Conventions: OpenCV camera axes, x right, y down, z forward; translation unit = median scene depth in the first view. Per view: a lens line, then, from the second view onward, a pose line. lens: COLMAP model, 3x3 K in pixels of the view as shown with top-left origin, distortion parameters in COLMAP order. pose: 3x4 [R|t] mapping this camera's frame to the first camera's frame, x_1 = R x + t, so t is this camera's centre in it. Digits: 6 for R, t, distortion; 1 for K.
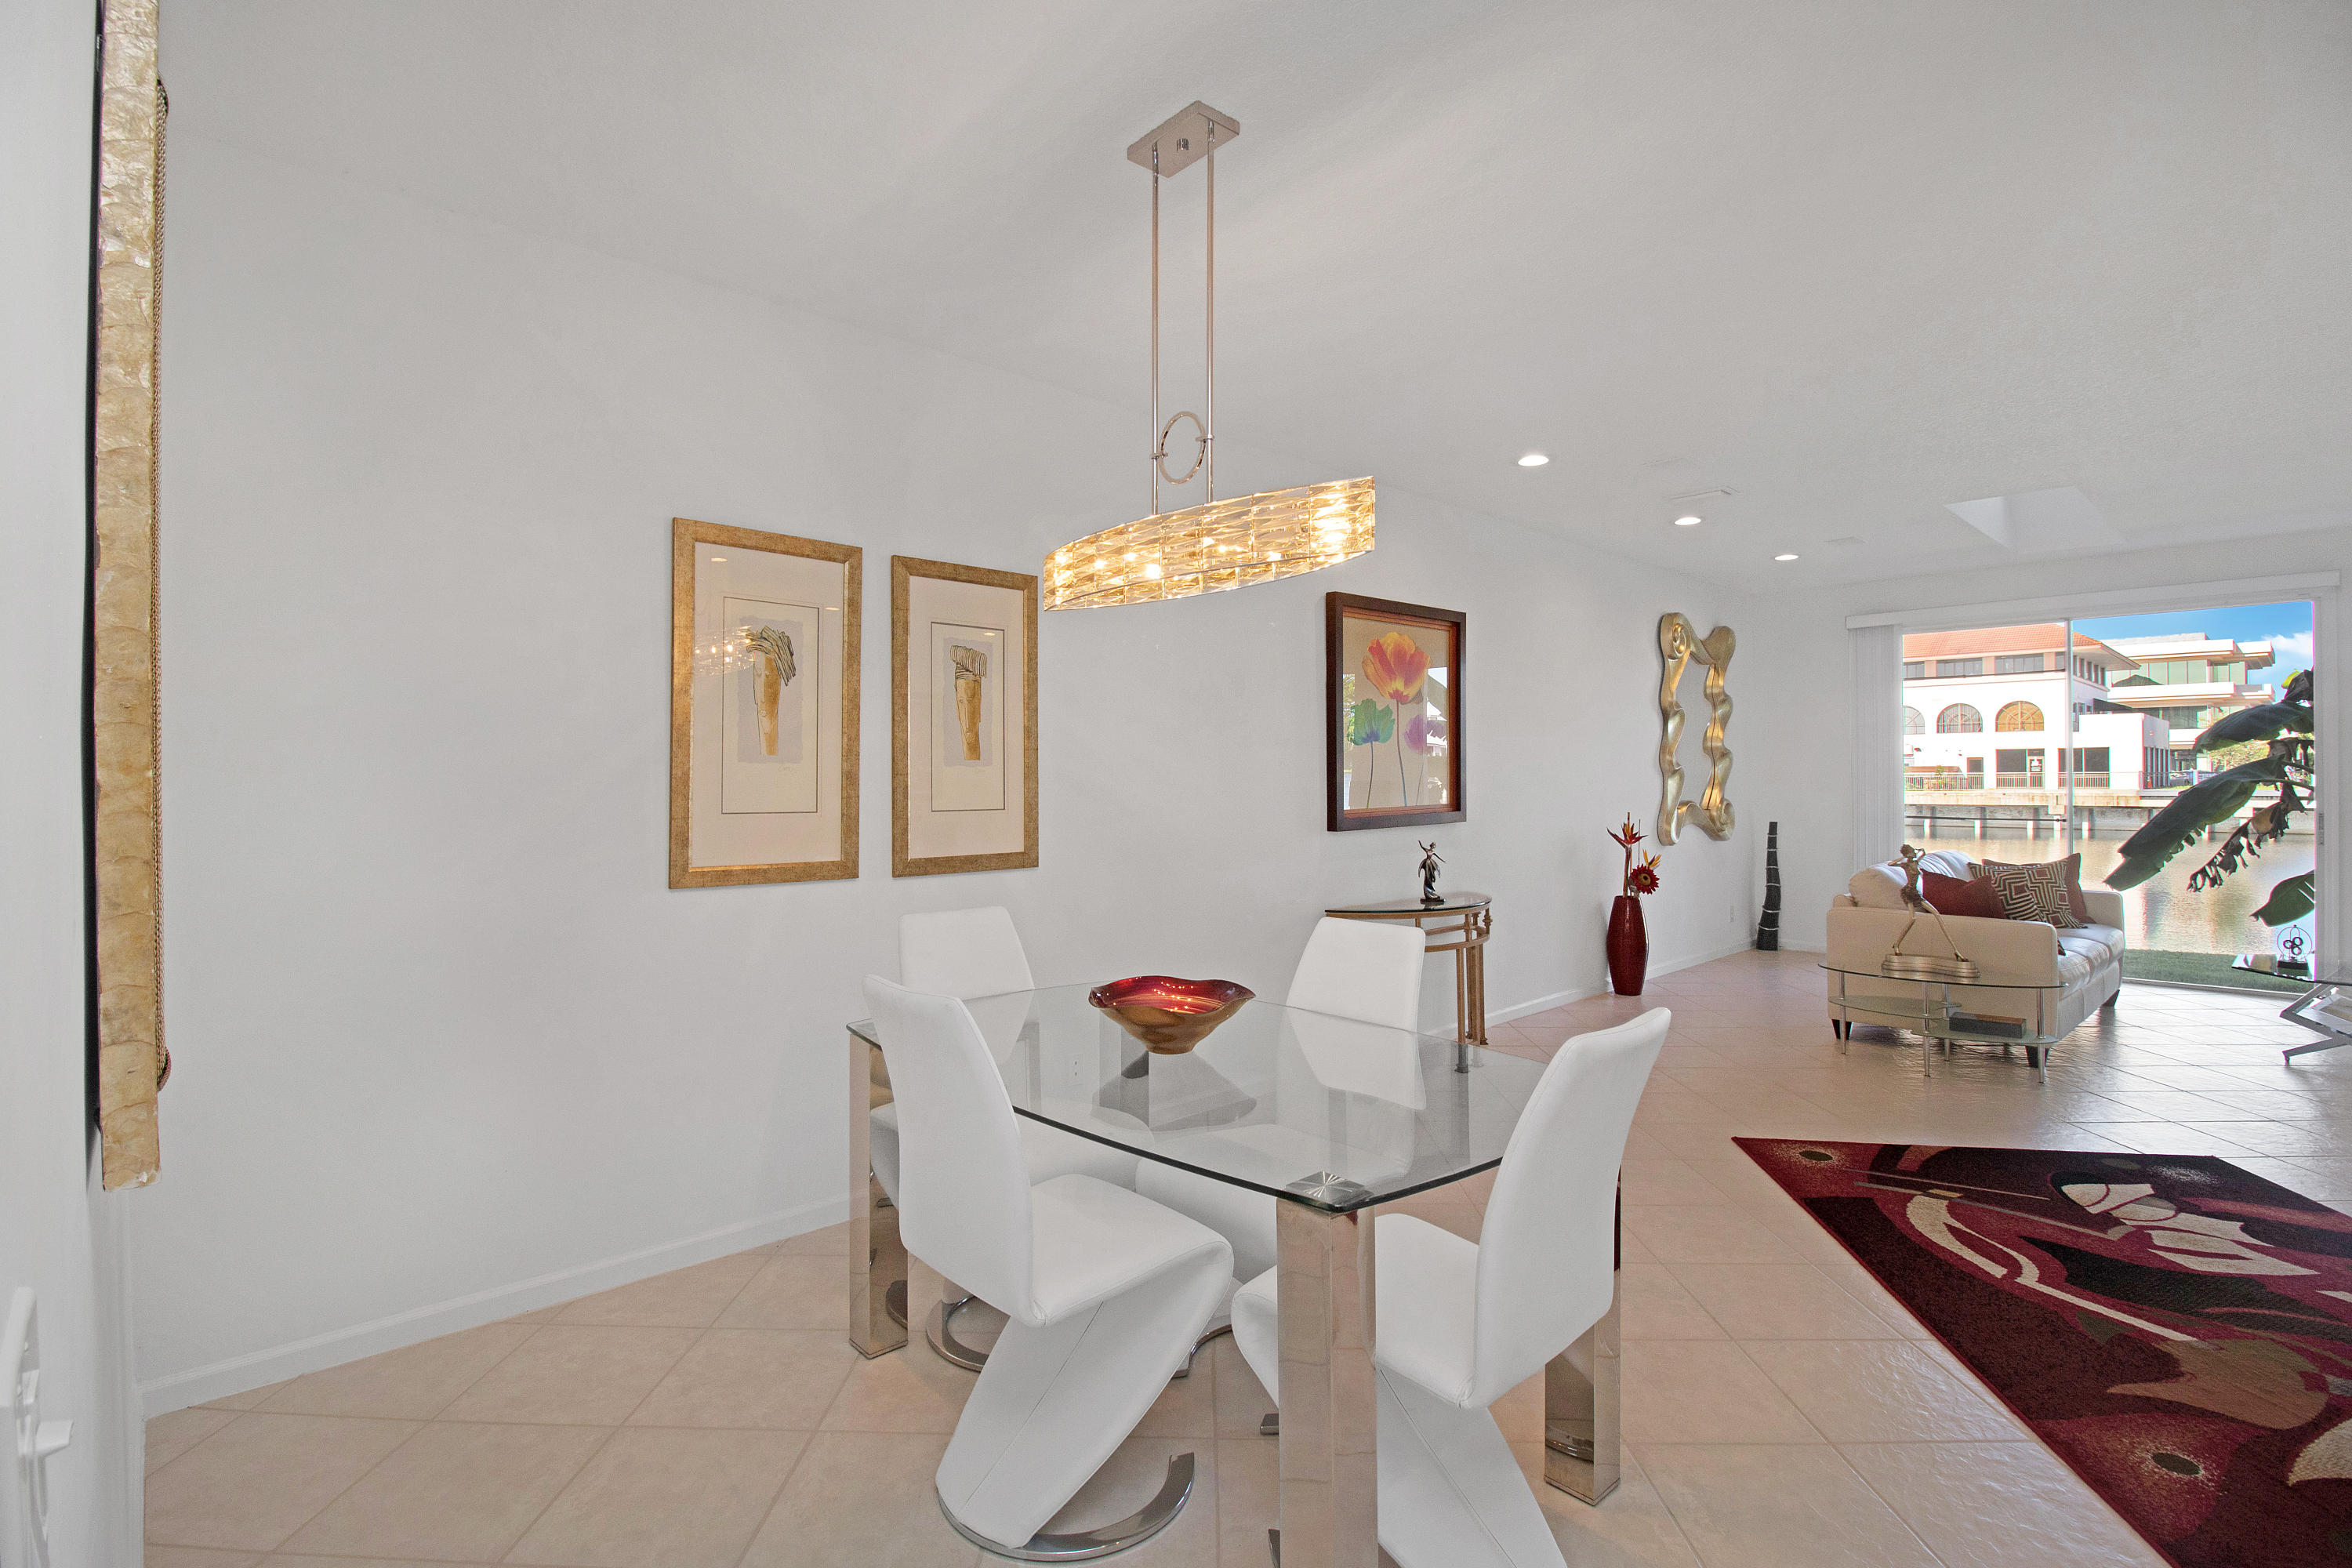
lens RADIAL K [[1101.5, 0, 1166.5], [0, 1101.5, 774.0], [0, 0, 1]] dist [0.000479, -0.012714]
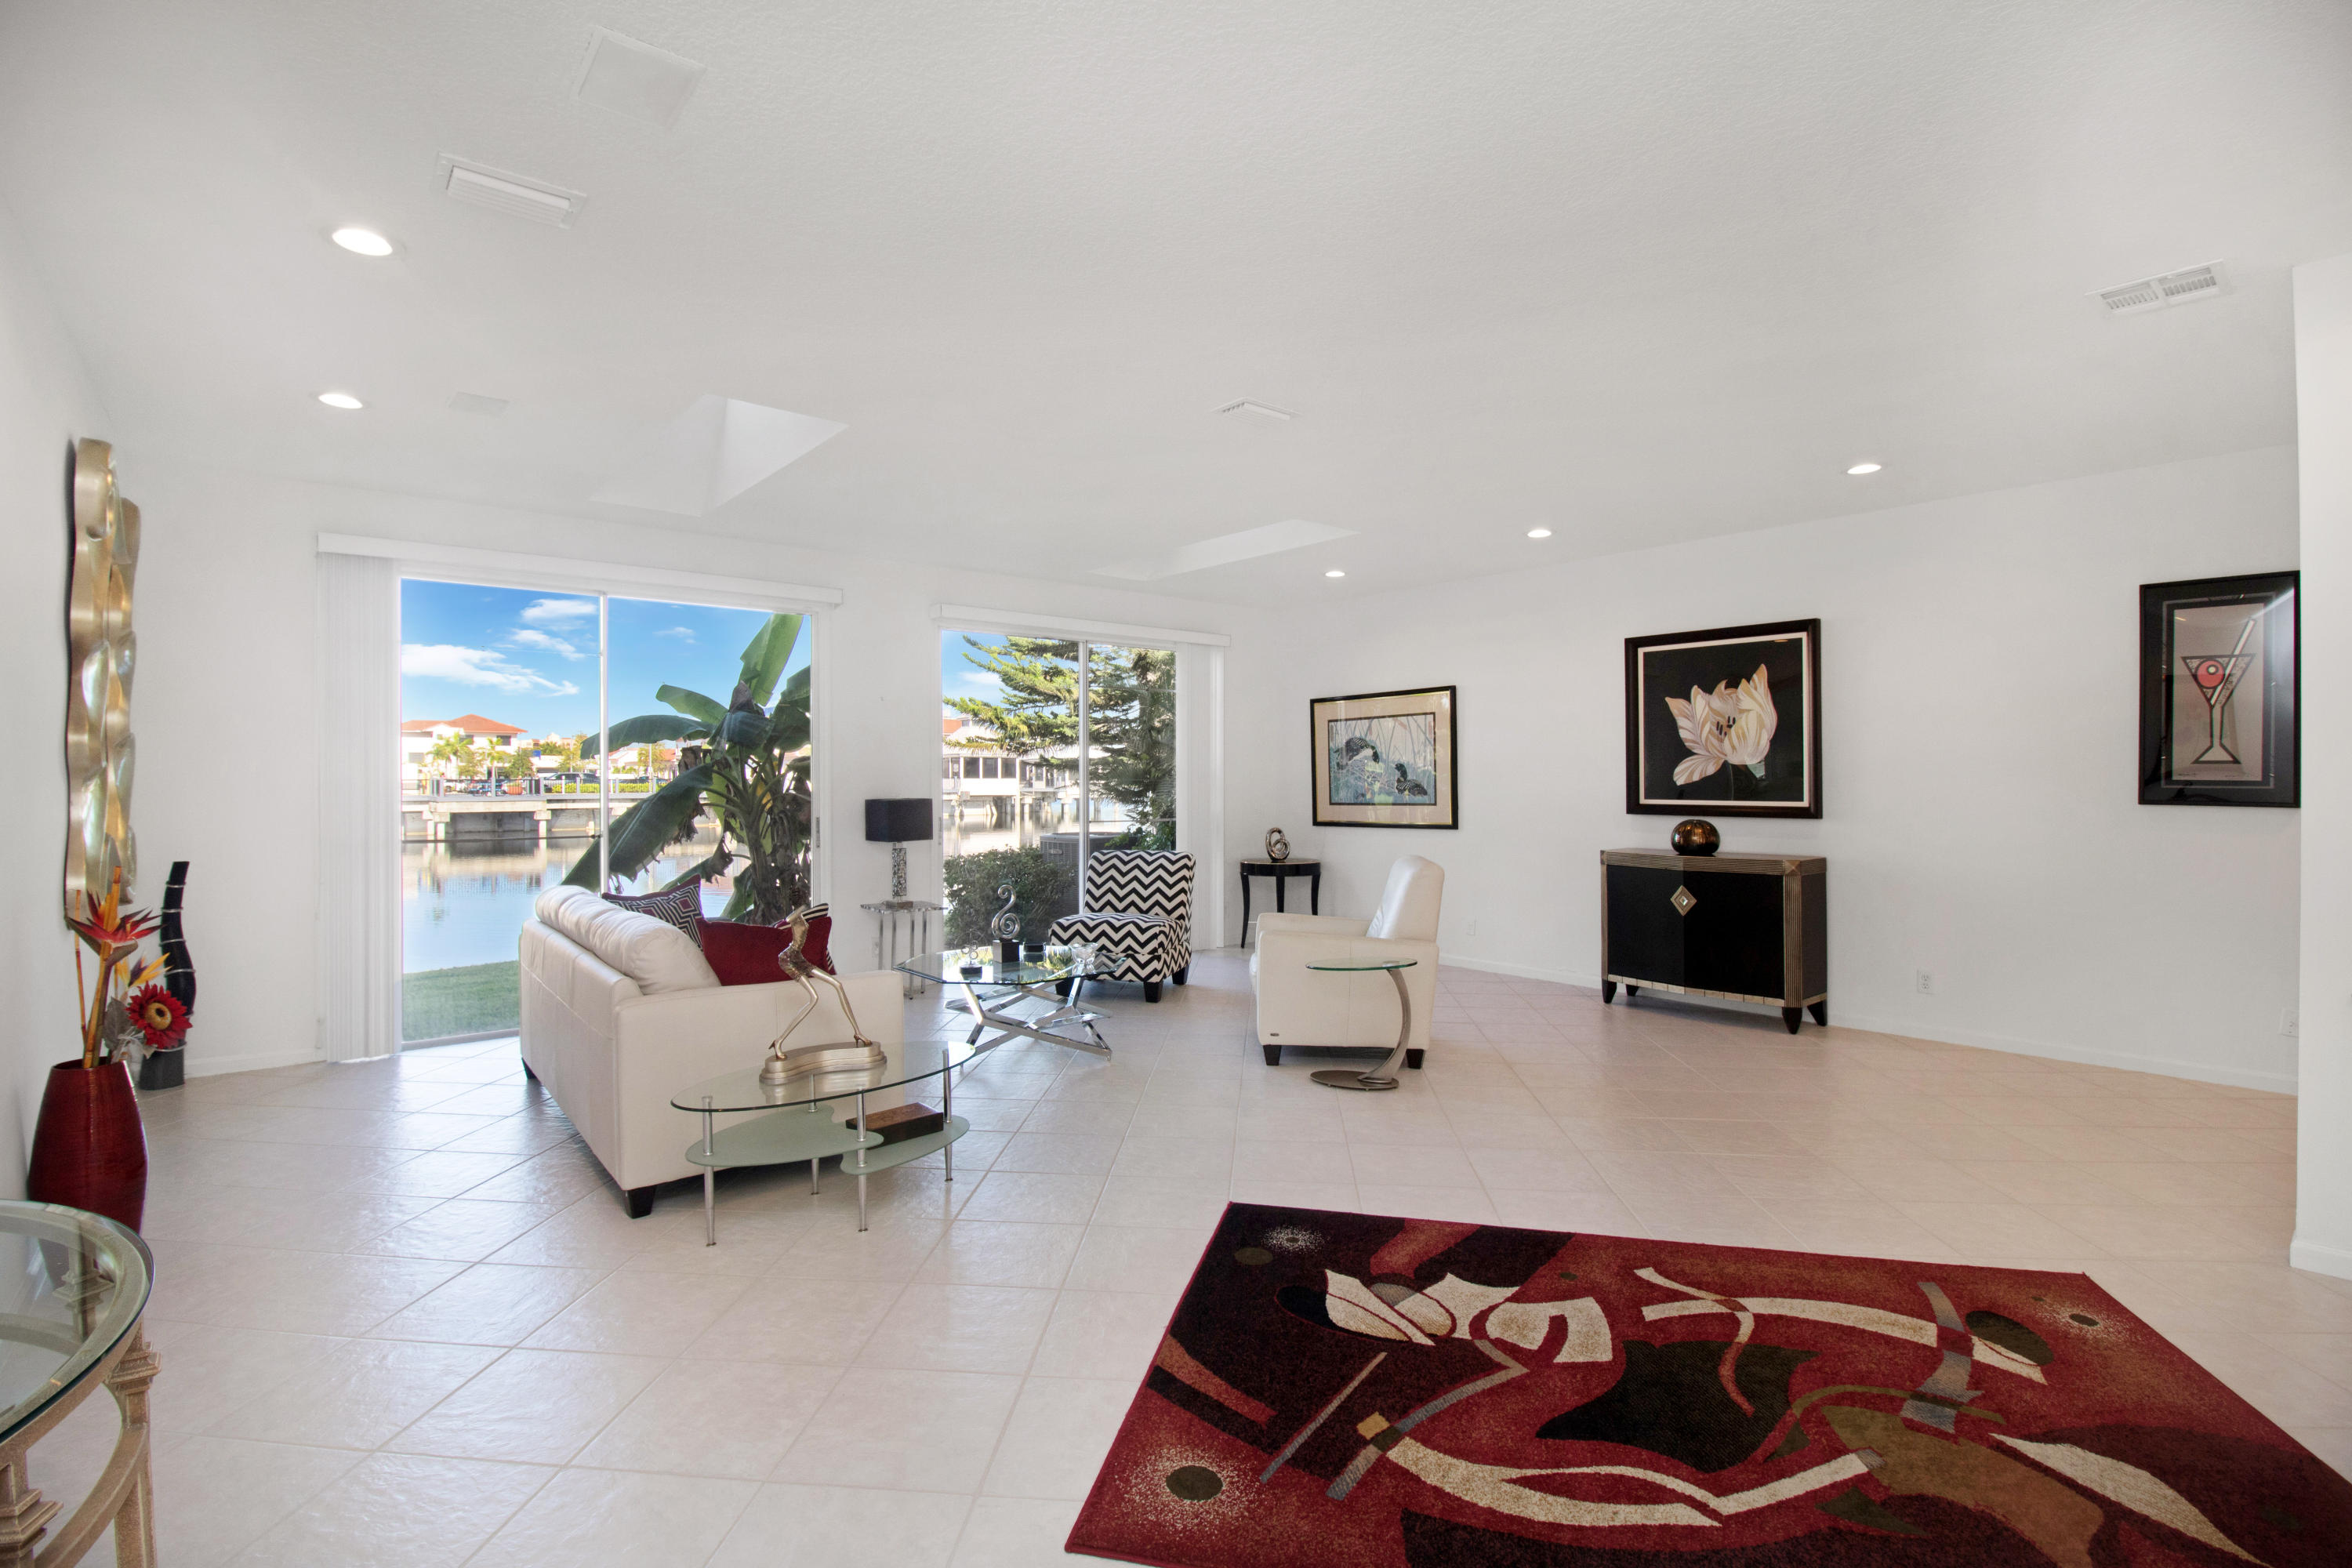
lens RADIAL K [[1092.5, 0, 1165.0], [0, 1092.5, 779.0], [0, 0, 1]] dist [0.002375, -0.014193]
pose [[0.068524, 0.003795, 0.997642, 0.035654], [-0.000981, 0.999993, -0.003736, 0.002456], [-0.997649, -0.000722, 0.068527, 0.656345]]
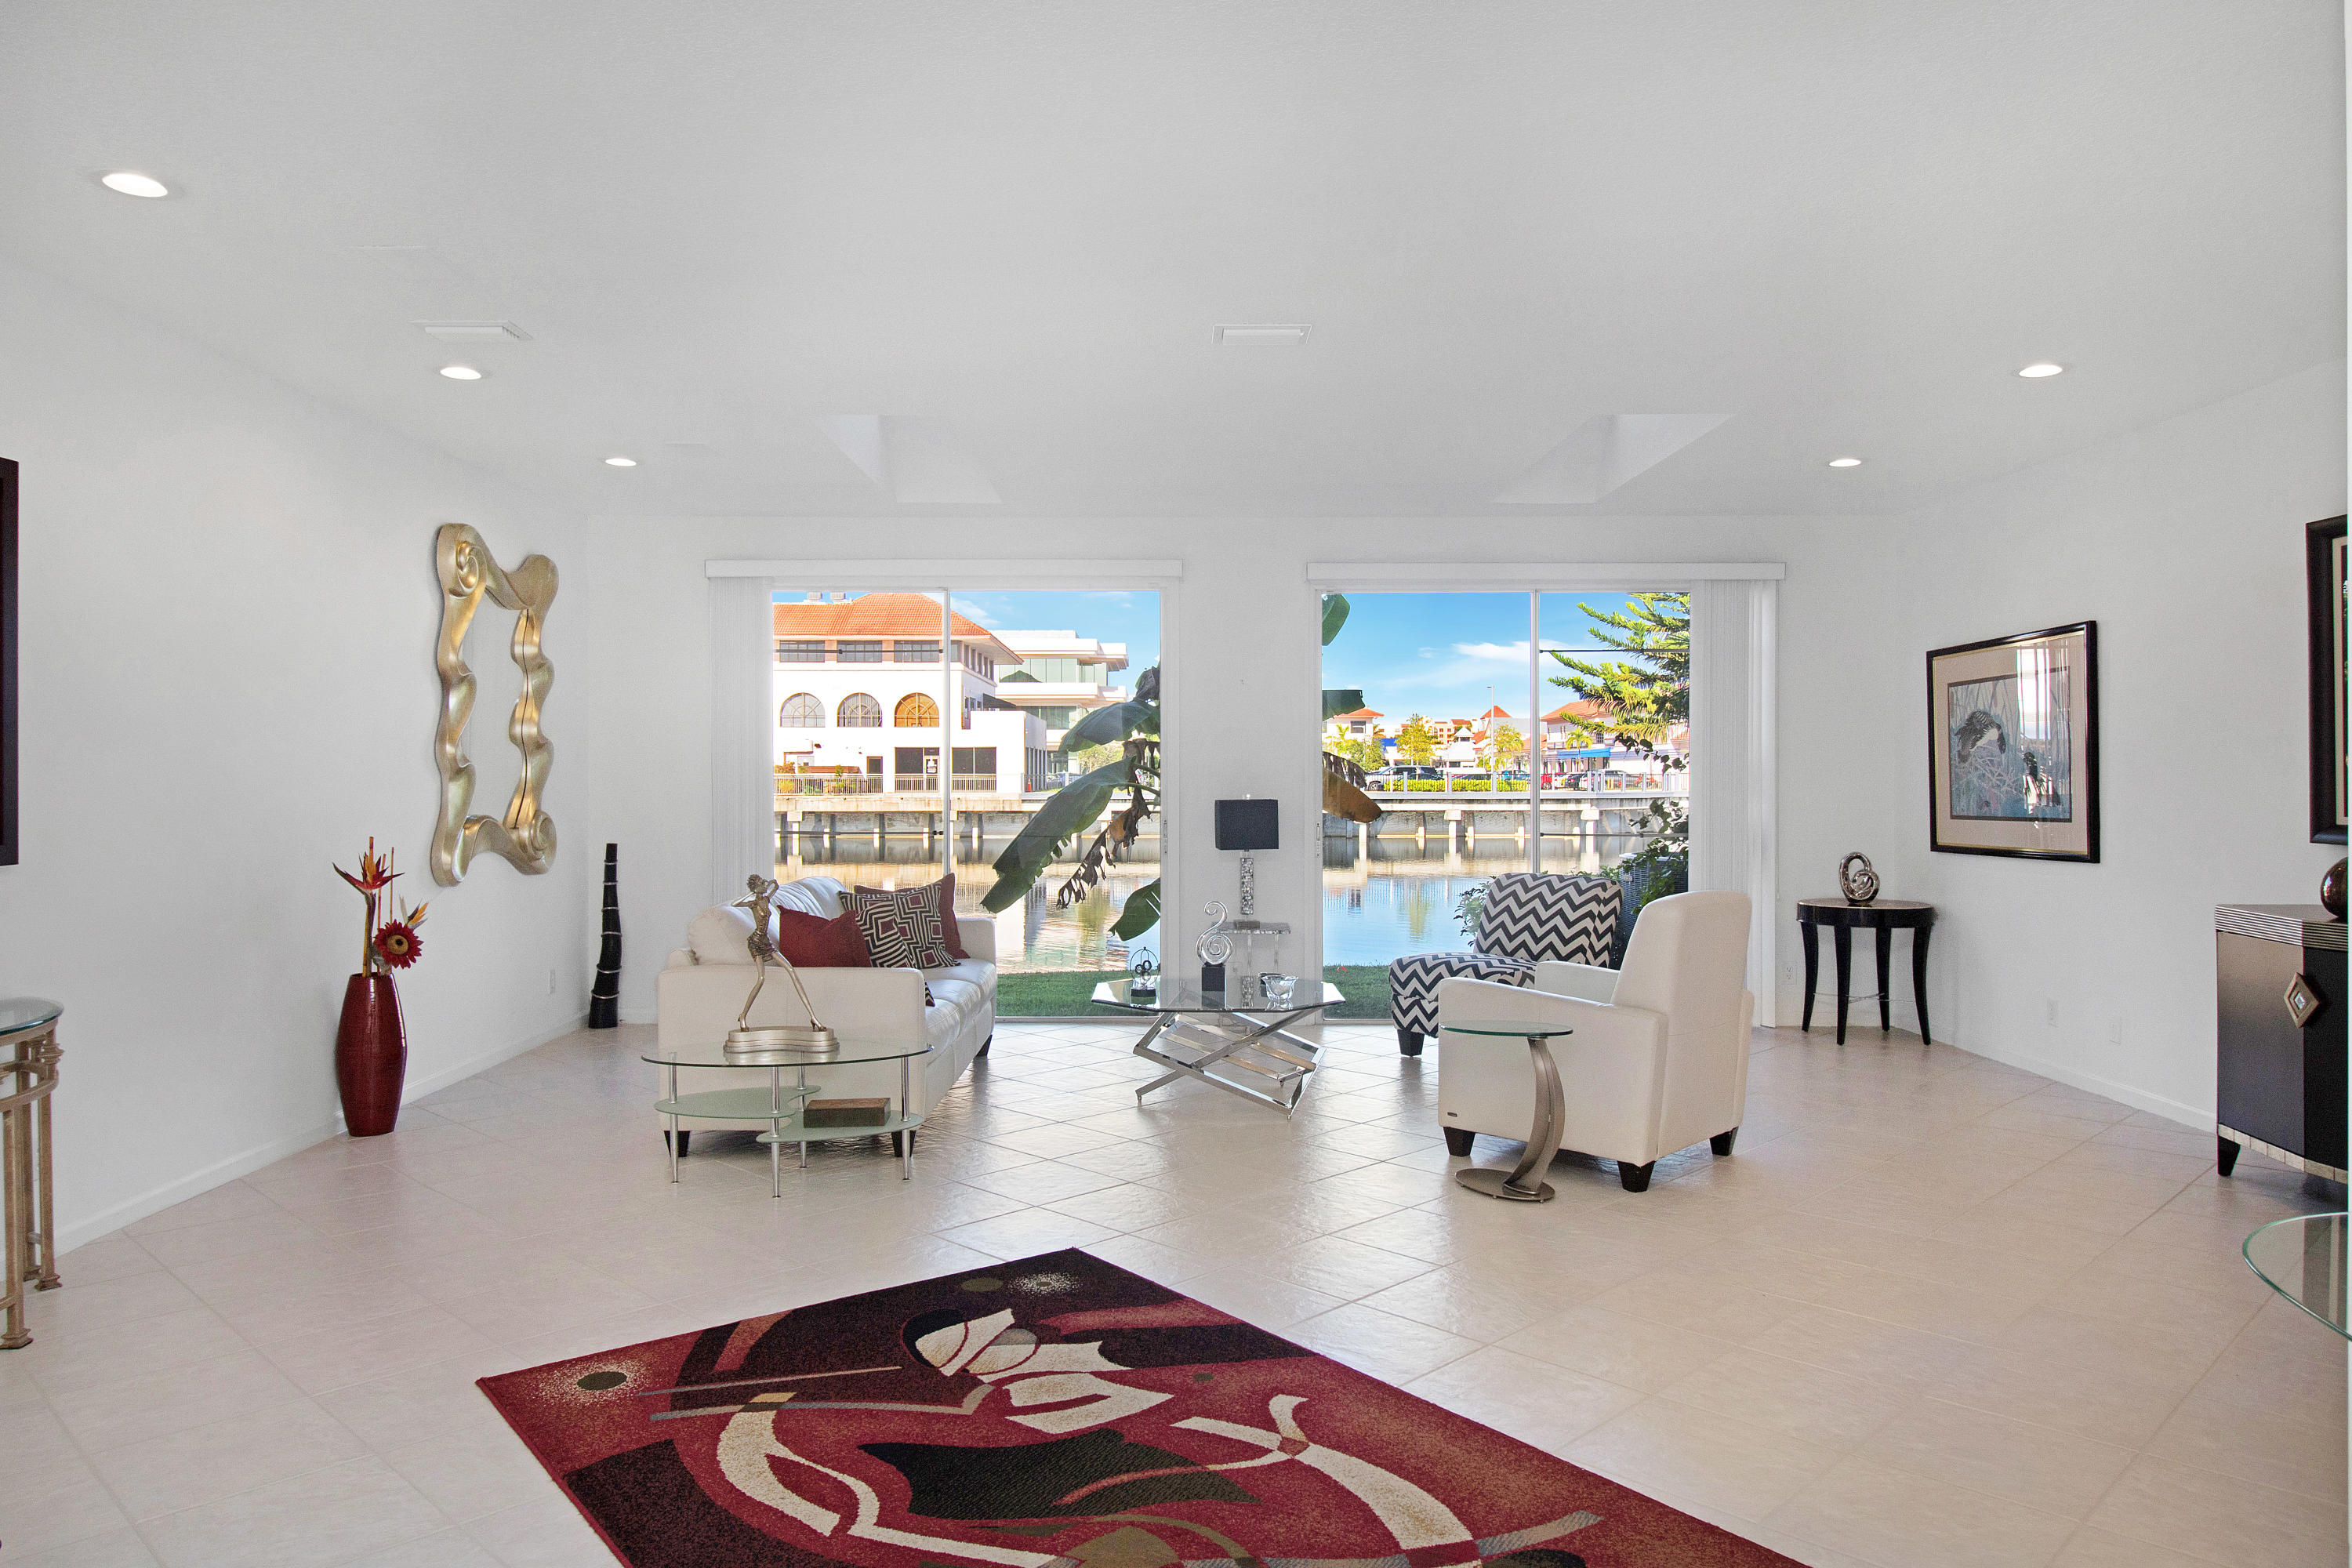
lens RADIAL K [[1545.1, 0, 1157.1], [0, 1545.1, 781.0], [0, 0, 1]] dist [0.006205, 0.000967]
pose [[0.686464, 0.001584, 0.727162, 0.108732], [-0.005116, 0.999983, 0.002652, -0.000577], [-0.727146, -0.005541, 0.686461, 0.107218]]
